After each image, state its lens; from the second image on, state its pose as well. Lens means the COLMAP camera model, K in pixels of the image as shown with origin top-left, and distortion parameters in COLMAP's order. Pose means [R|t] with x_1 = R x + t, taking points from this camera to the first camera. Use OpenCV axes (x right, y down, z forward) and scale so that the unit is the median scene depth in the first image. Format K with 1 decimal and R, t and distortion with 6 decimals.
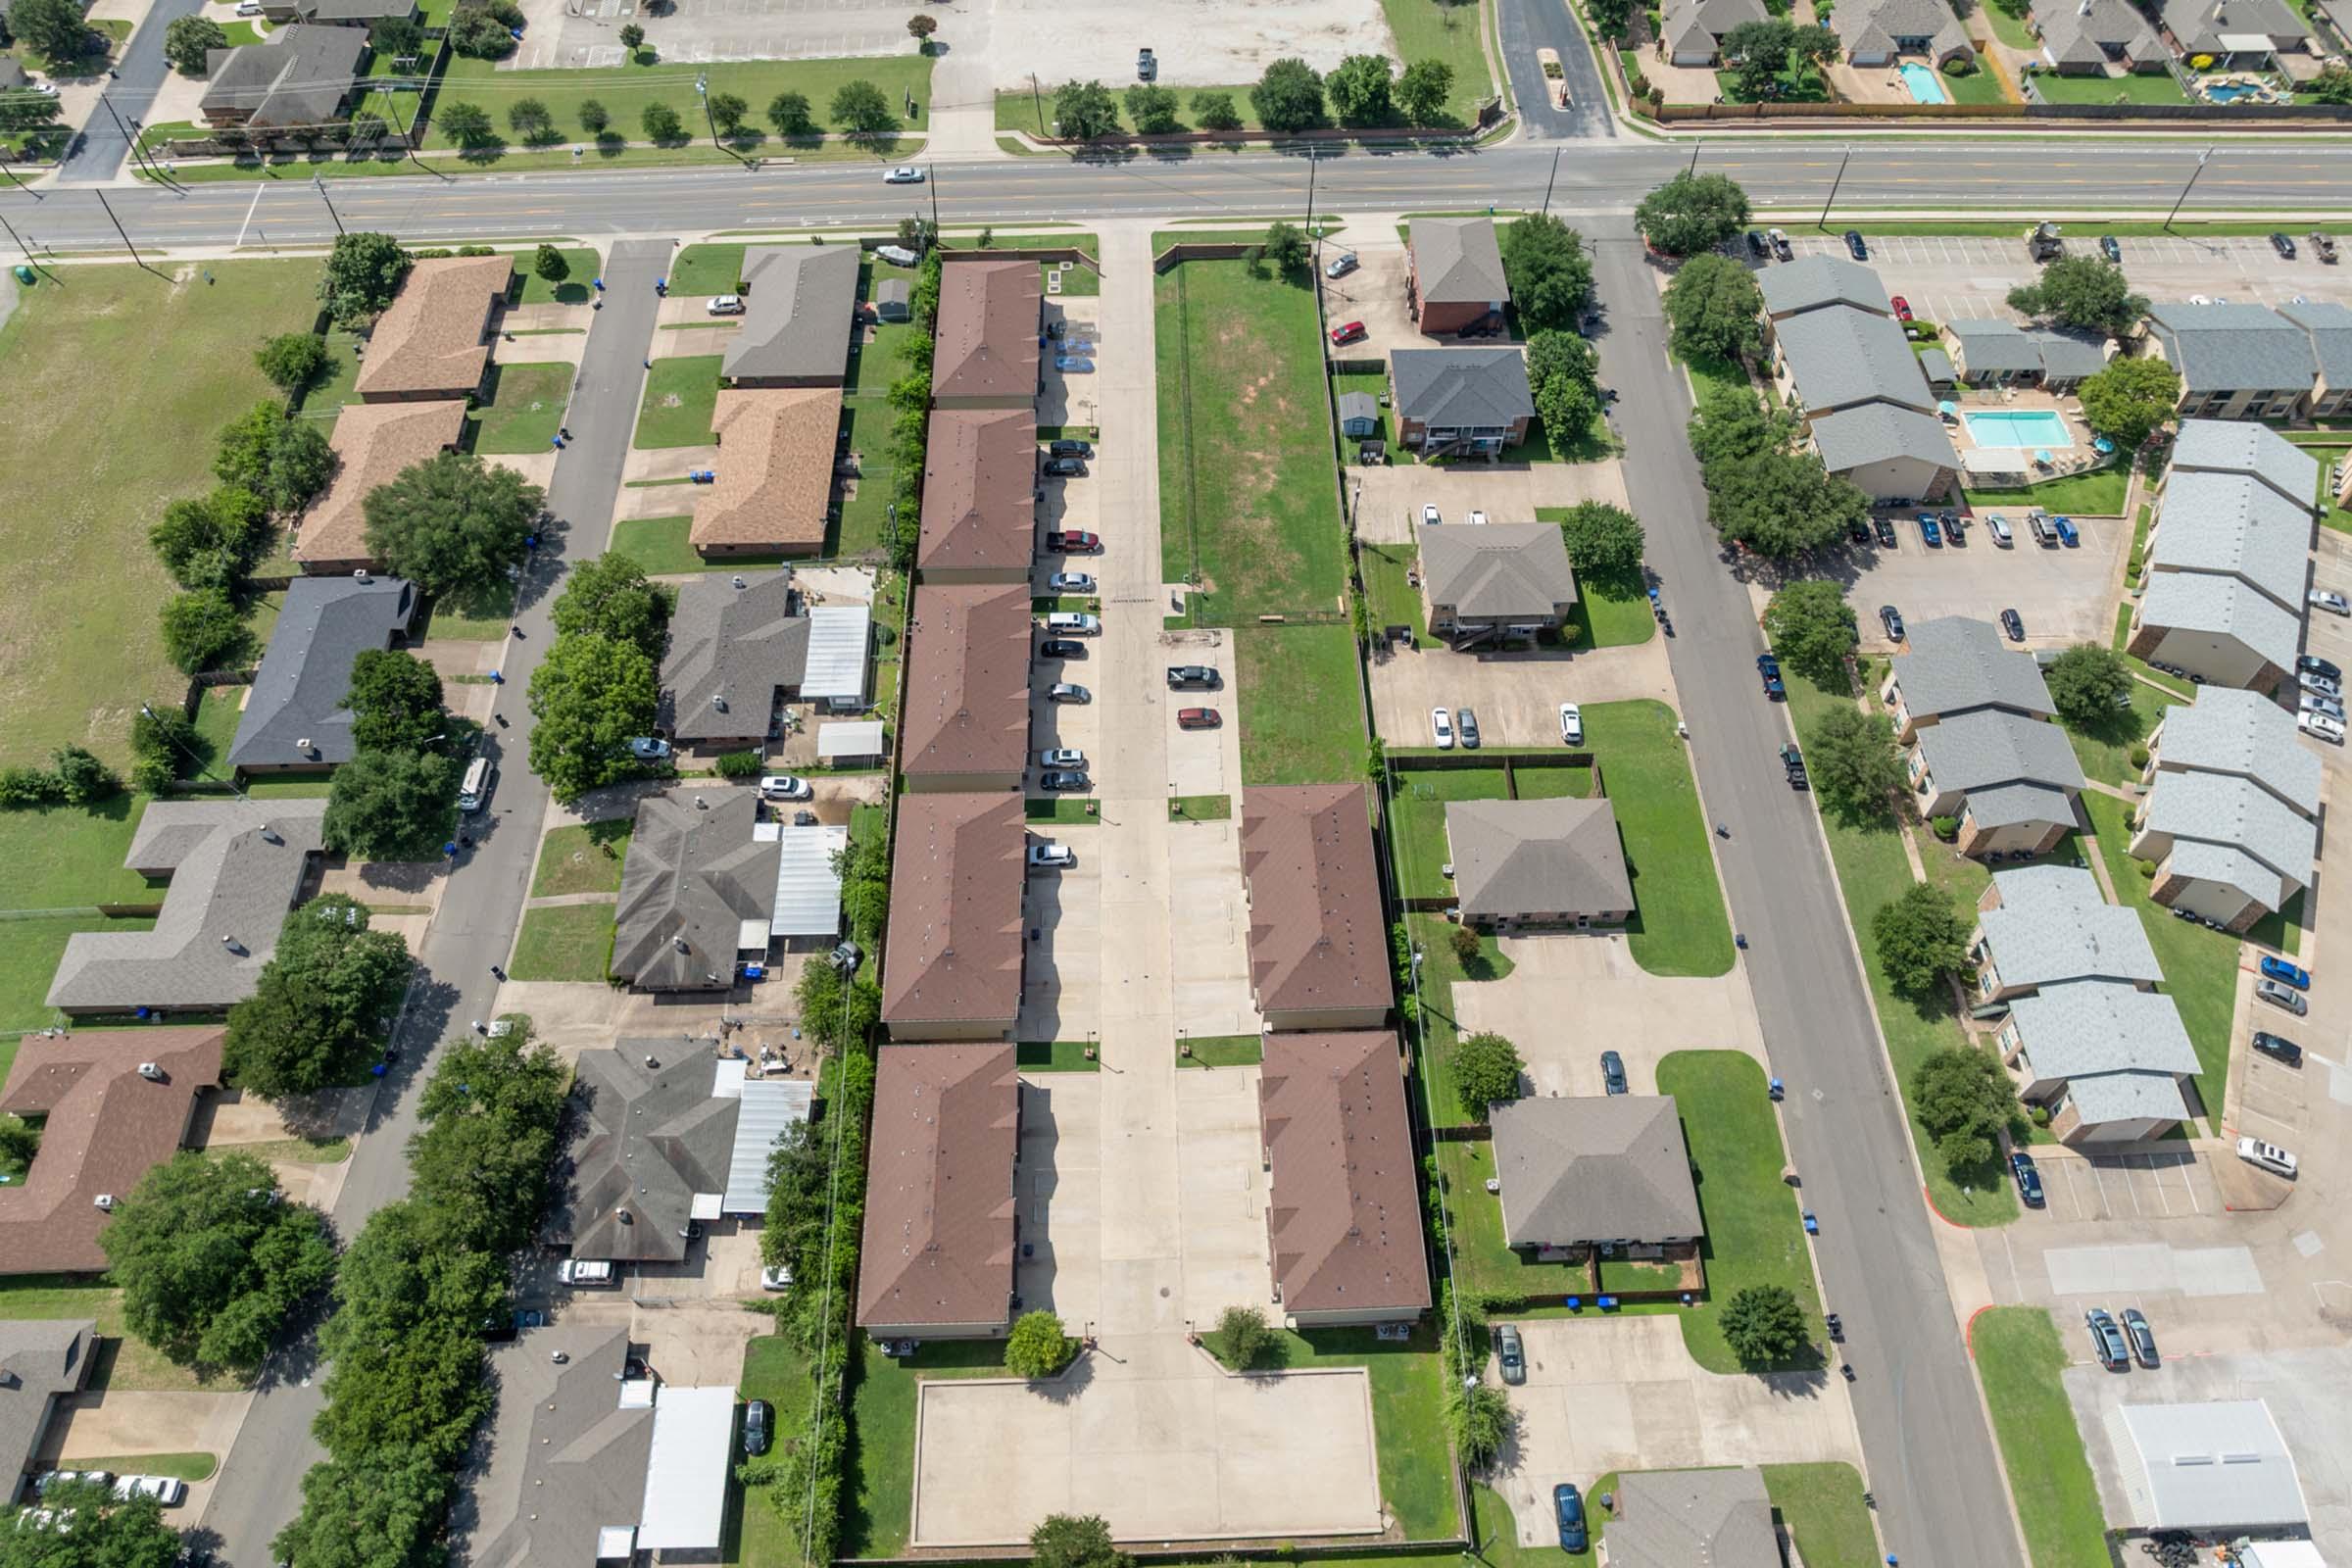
lens RADIAL K [[1645.6, 0, 1176.0], [0, 1645.6, 784.0], [0, 0, 1]] dist [-0.039156, -0.000457]
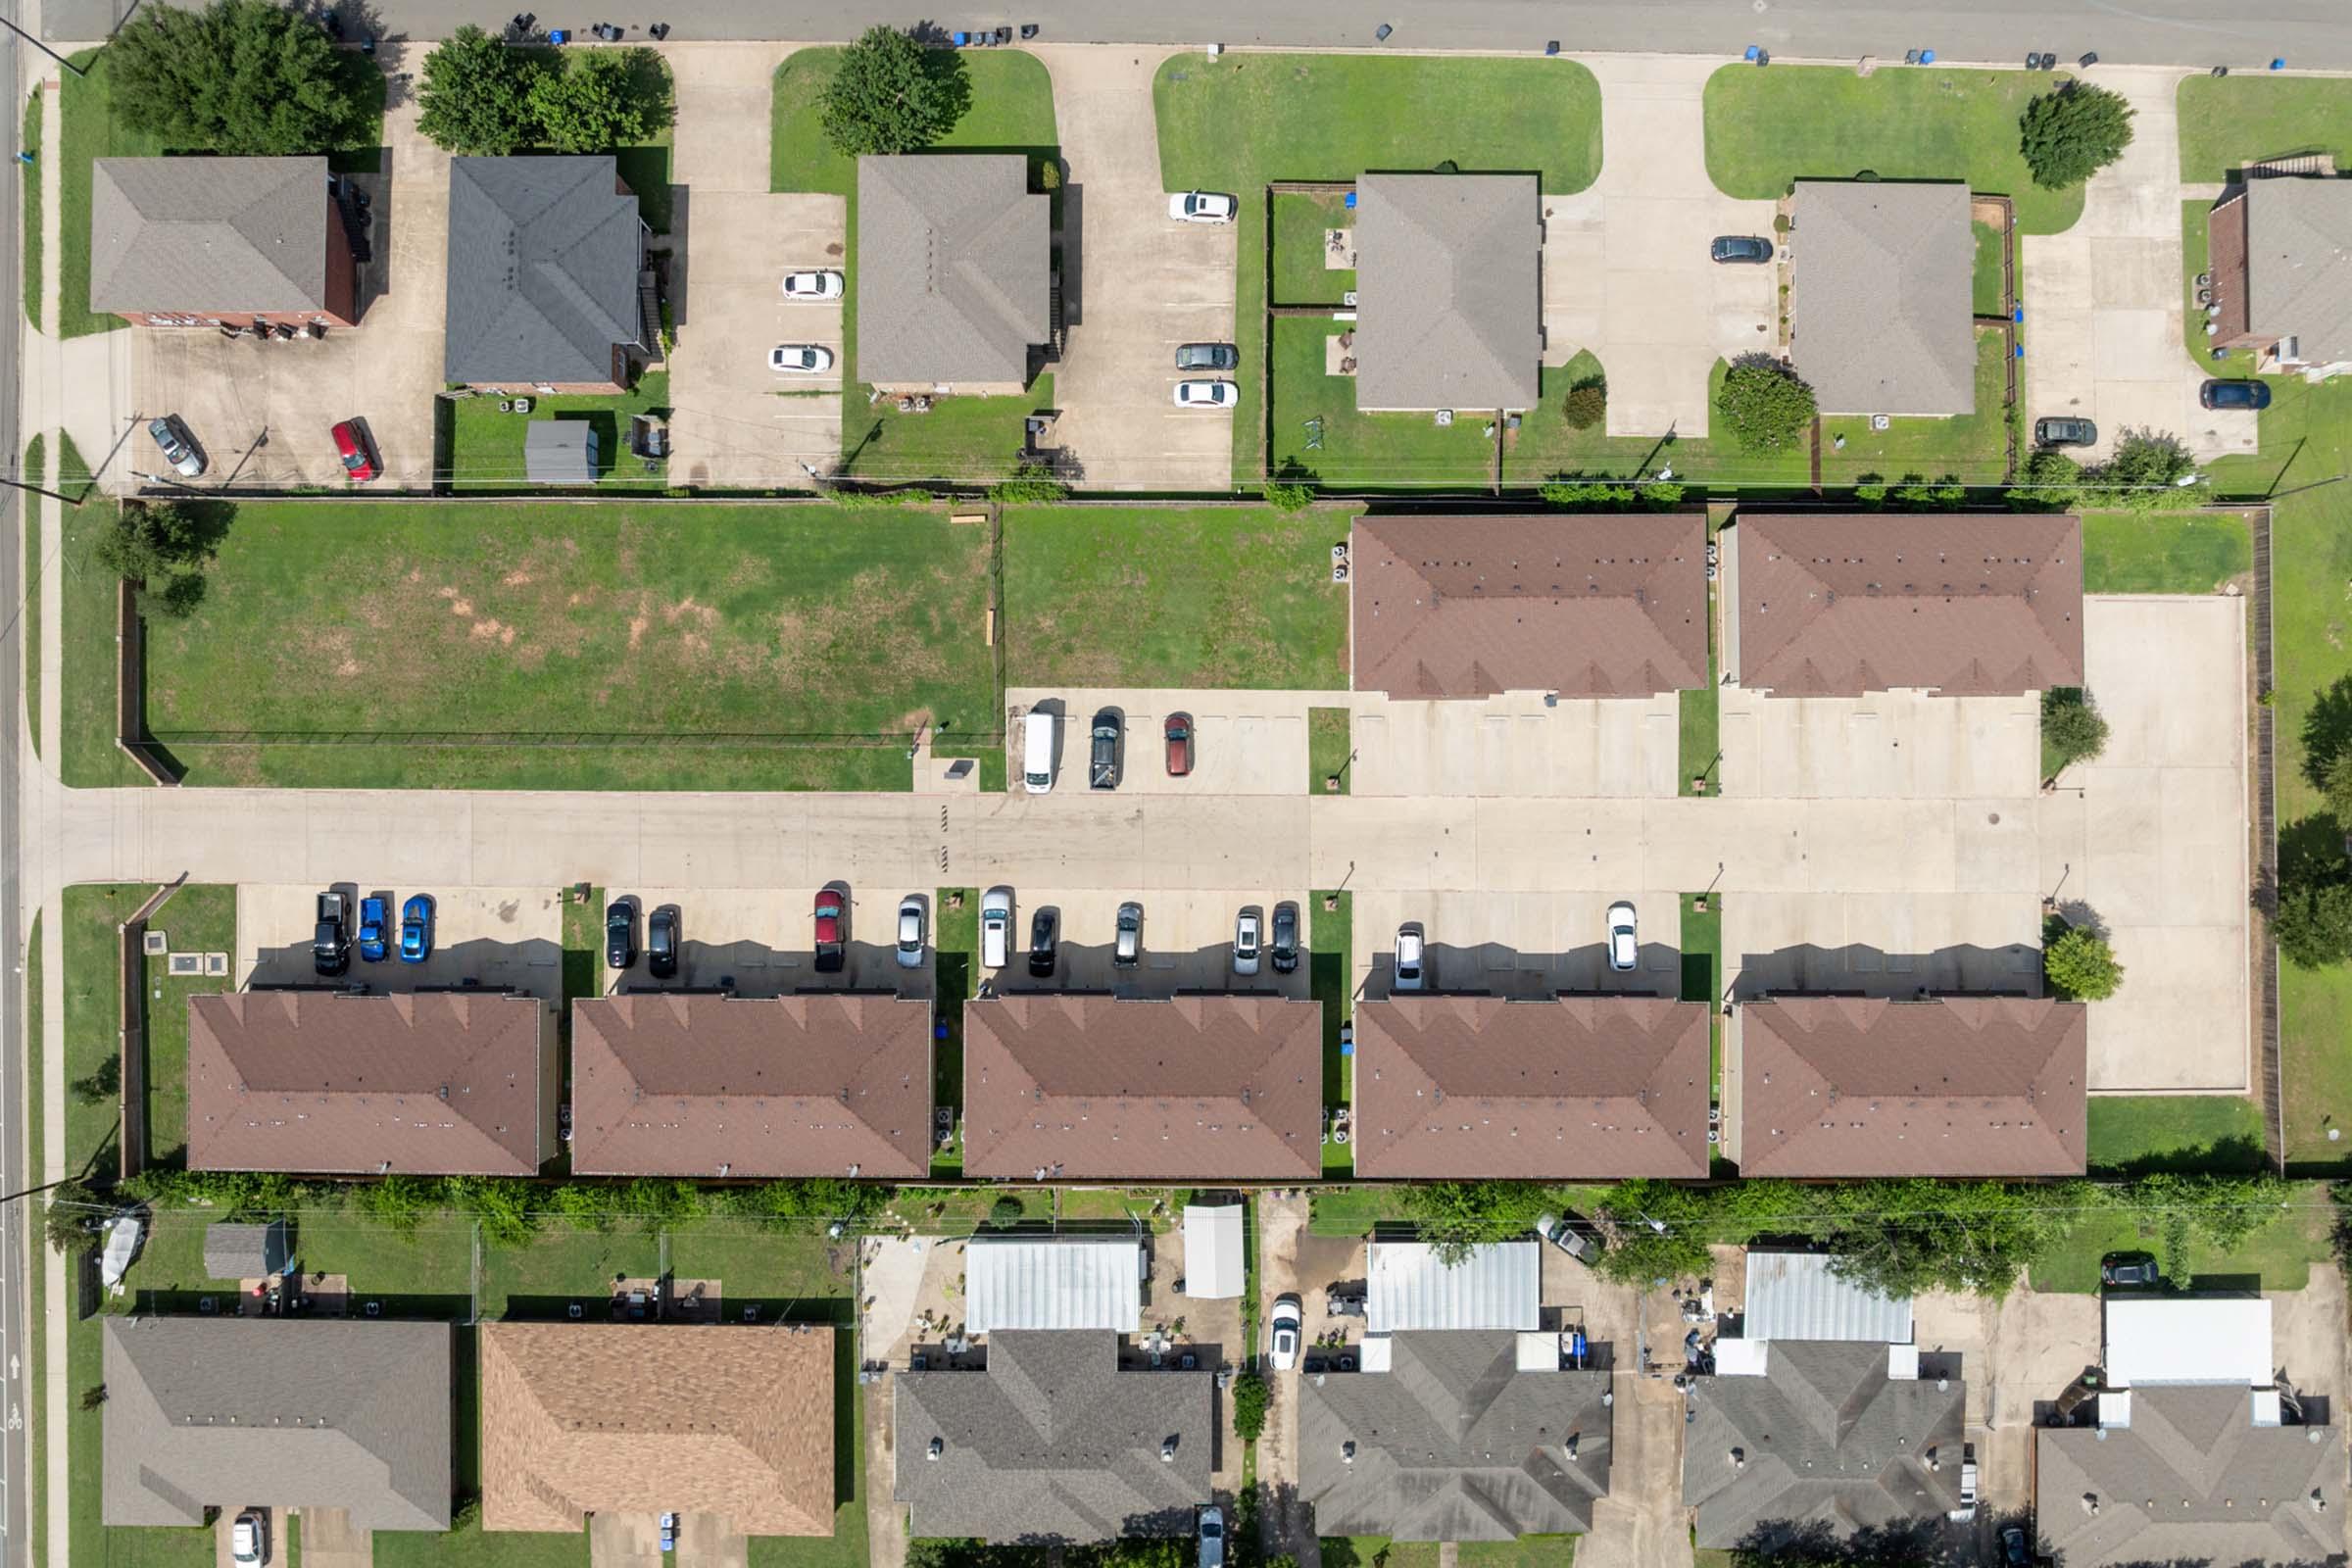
lens RADIAL K [[1645.6, 0, 1176.0], [0, 1645.6, 784.0], [0, 0, 1]] dist [-0.039156, -0.000457]
pose [[0.032917, -0.999458, 0.000511, -0.002314], [0.816230, 0.027178, 0.577088, -0.423529], [-0.576789, -0.018579, 0.816682, 0.427013]]
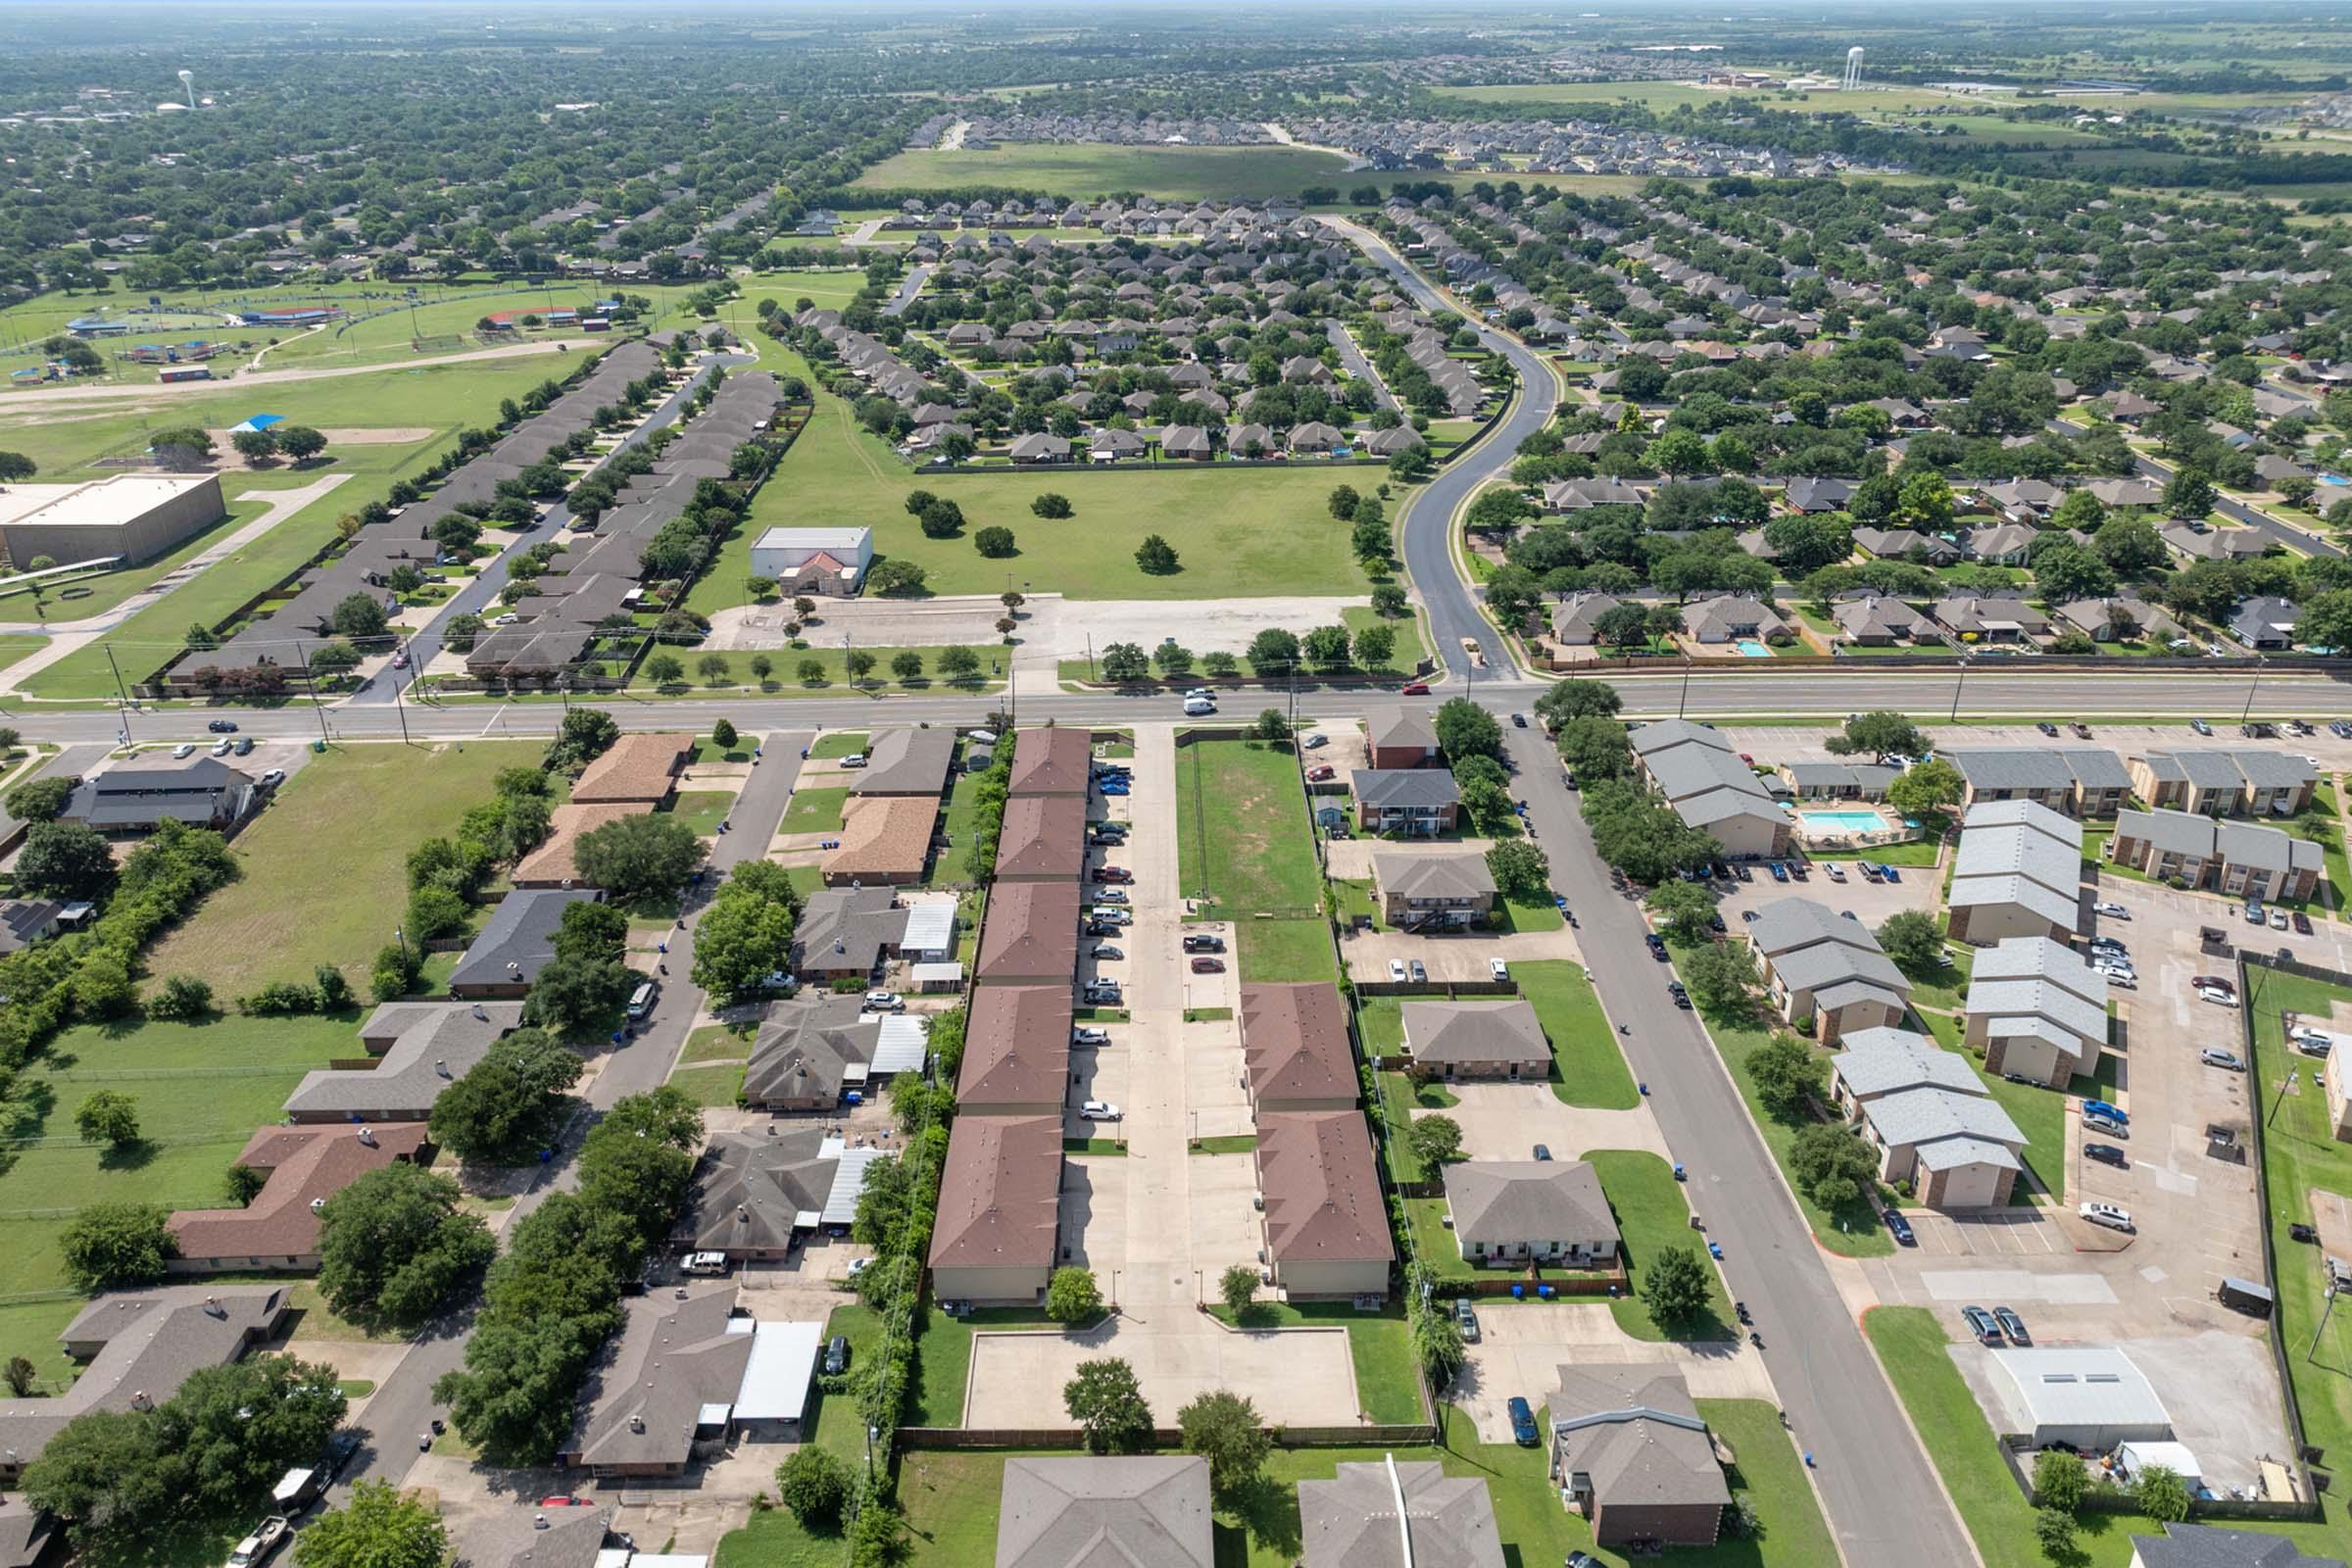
lens RADIAL K [[1685.5, 0, 1176.0], [0, 1685.5, 784.0], [0, 0, 1]] dist [0.031892, -0.068751]
pose [[0.999863, -0.005968, -0.015413, 0.010099], [-0.002529, 0.866307, -0.499506, 0.481642], [0.016334, 0.499477, 0.866173, -0.208495]]
